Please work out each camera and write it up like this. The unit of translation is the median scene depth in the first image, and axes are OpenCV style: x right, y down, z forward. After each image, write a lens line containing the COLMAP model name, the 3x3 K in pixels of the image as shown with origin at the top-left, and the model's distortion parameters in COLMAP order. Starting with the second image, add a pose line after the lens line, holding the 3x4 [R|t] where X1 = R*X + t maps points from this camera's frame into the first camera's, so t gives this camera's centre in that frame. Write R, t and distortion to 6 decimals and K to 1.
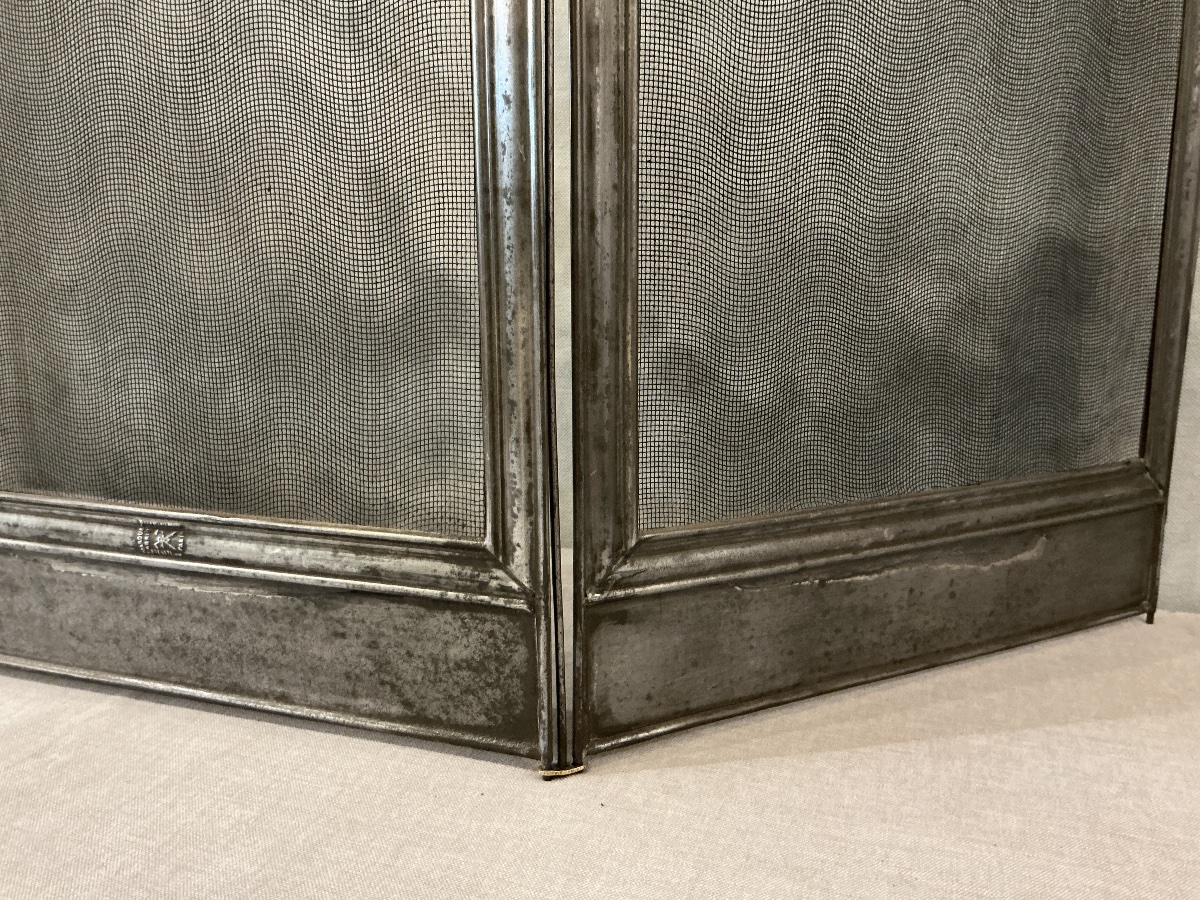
lens RADIAL K [[956.4, 0, 596.9], [0, 956.4, 449.4], [0, 0, 1]] dist [0.017988, -0.045372]
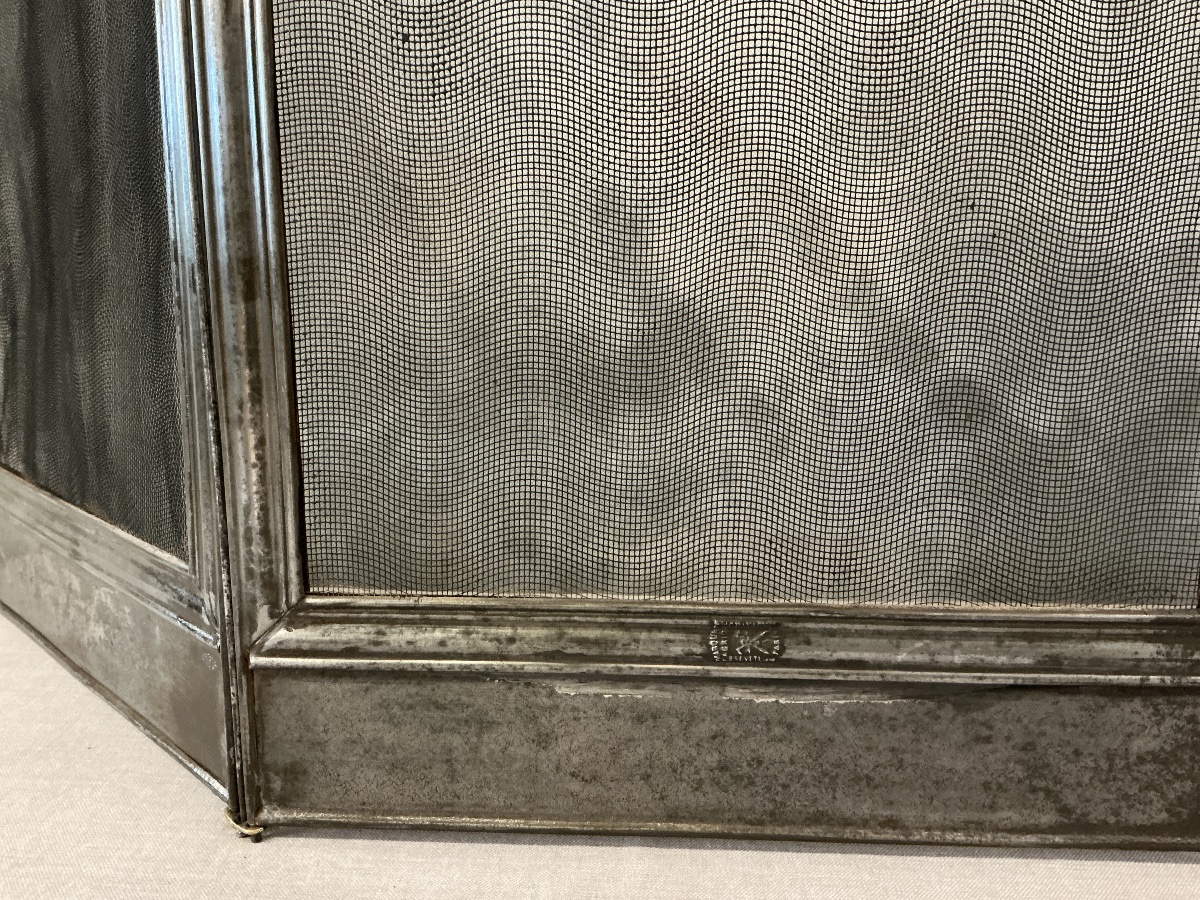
lens RADIAL K [[956.4, 0, 596.0], [0, 956.4, 451.8], [0, 0, 1]] dist [0.017988, -0.045372]
pose [[0.963896, -0.036674, 0.263742, -0.788556], [0.044871, 0.998677, -0.025121, -0.051148], [-0.262472, 0.036048, 0.964266, 0.261673]]
